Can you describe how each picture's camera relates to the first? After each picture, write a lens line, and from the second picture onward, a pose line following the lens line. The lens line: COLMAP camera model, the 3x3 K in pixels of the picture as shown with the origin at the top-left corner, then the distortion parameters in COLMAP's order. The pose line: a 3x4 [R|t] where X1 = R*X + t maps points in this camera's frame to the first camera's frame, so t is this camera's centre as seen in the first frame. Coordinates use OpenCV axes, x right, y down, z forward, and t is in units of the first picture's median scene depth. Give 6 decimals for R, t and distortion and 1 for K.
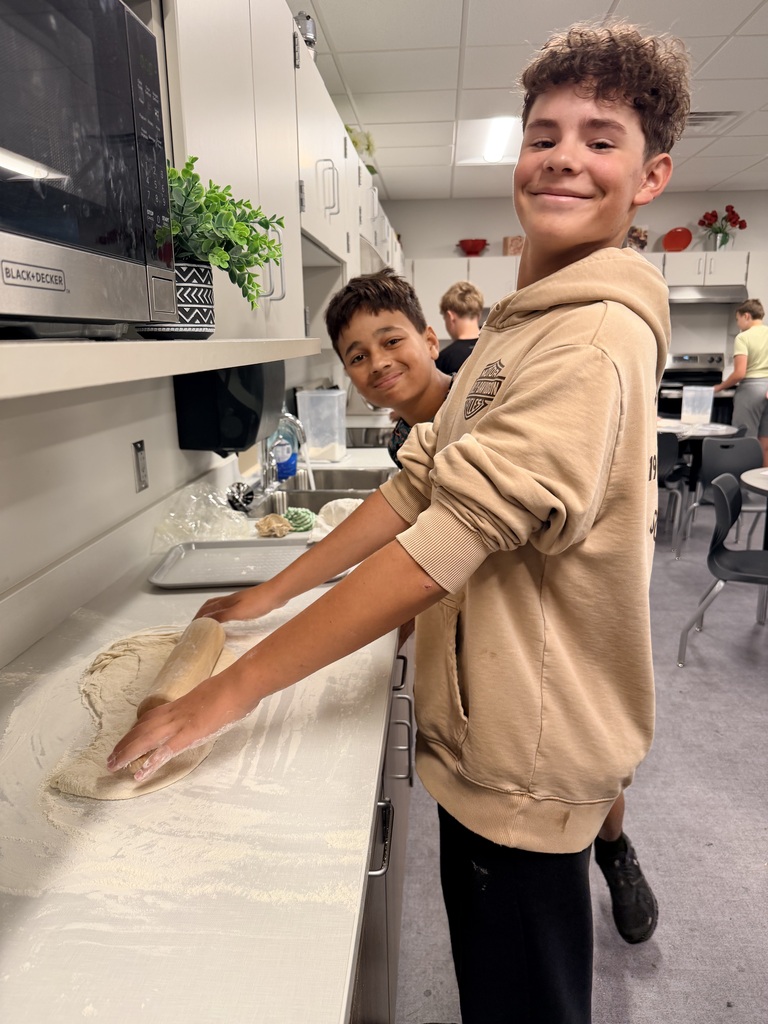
lens RADIAL K [[723.0, 0, 384.0], [0, 723.0, 512.0], [0, 0, 1]] dist [-0.006930, -0.007077]
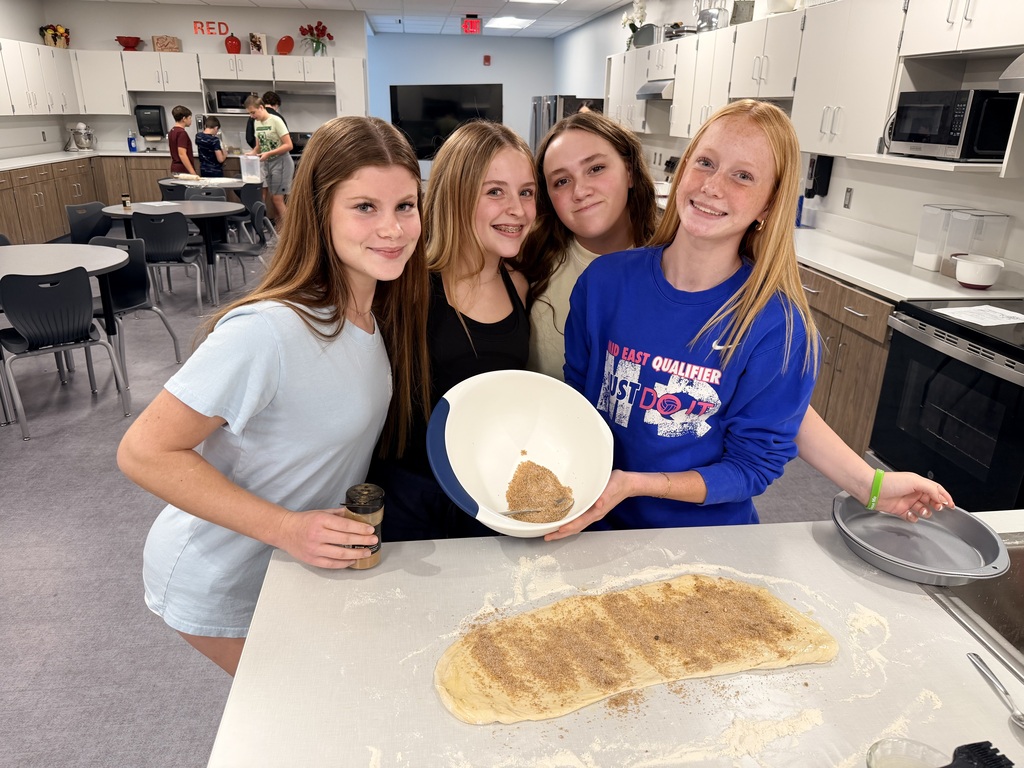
lens RADIAL K [[723.0, 0, 512.9], [0, 723.0, 386.3], [0, 0, 1]] dist [-0.006930, -0.007077]
pose [[0.978065, -0.037211, 0.204947, 0.527020], [0.008967, 0.990523, 0.137052, 0.075761], [-0.208105, -0.132208, 0.969130, -0.490627]]
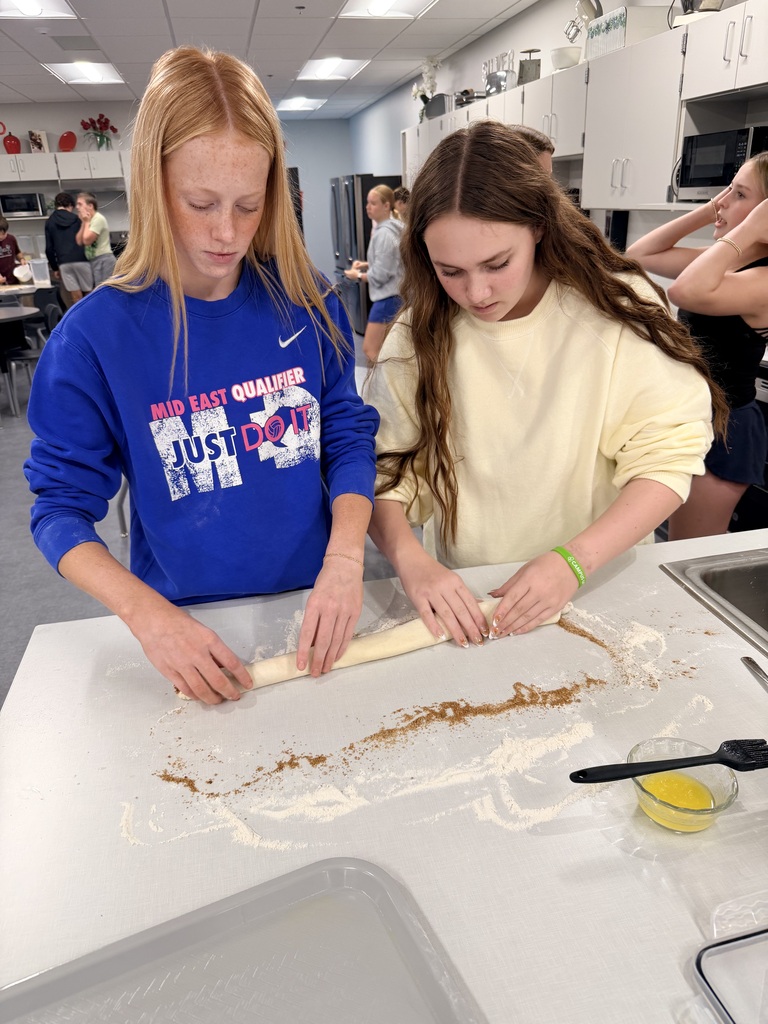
lens RADIAL K [[723.0, 0, 384.0], [0, 723.0, 512.0], [0, 0, 1]] dist [-0.006930, -0.007077]
pose [[0.960298, -0.129325, 0.247191, 0.551000], [0.086089, 0.980190, 0.178371, 0.095187], [-0.265362, -0.150009, 0.952408, -0.490802]]
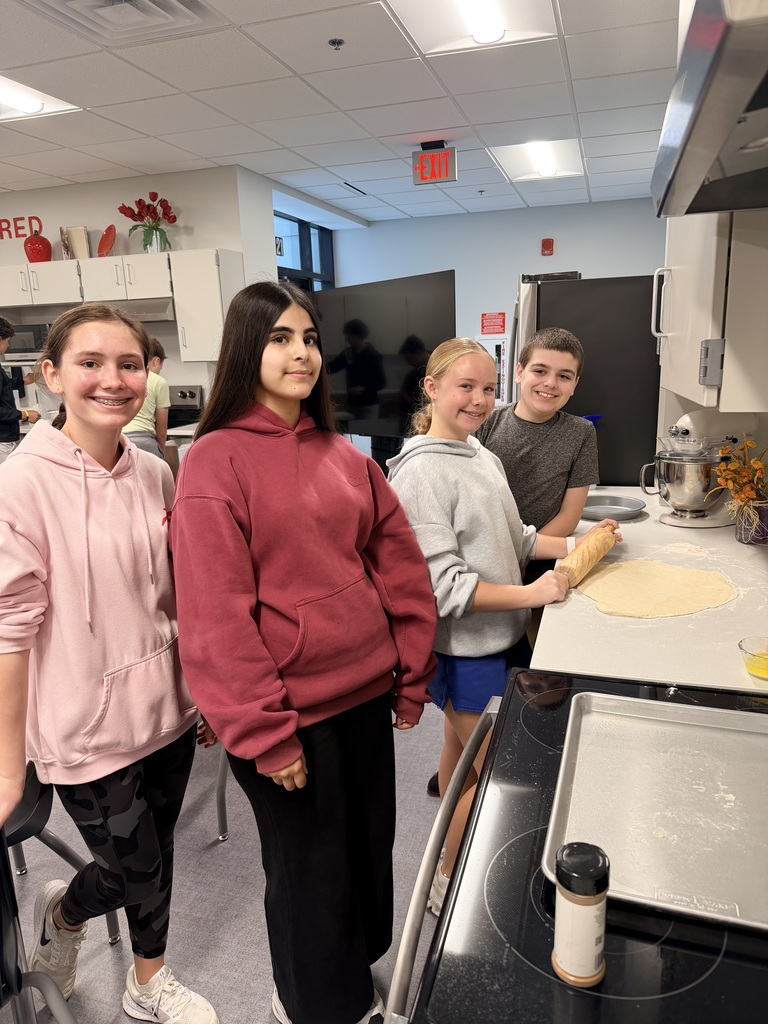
lens RADIAL K [[723.0, 0, 384.0], [0, 723.0, 512.0], [0, 0, 1]] dist [-0.006930, -0.007077]
pose [[0.973734, 0.038419, -0.224425, 0.889322], [-0.035608, 0.999229, 0.016561, -0.110624], [0.224889, -0.008134, 0.974351, 0.311027]]
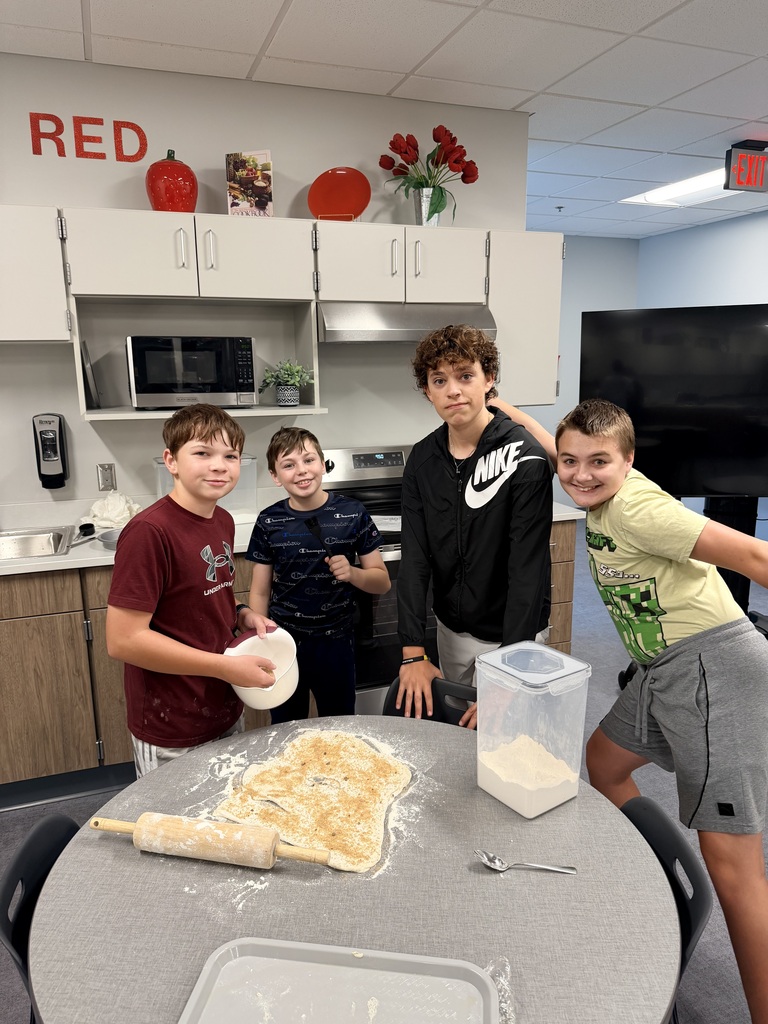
lens RADIAL K [[723.0, 0, 384.0], [0, 723.0, 512.0], [0, 0, 1]] dist [-0.006930, -0.007077]
pose [[0.906862, -0.083088, 0.413155, 0.237759], [0.095436, 0.995392, -0.009300, -0.182465], [-0.410479, 0.047864, 0.910613, 0.606970]]
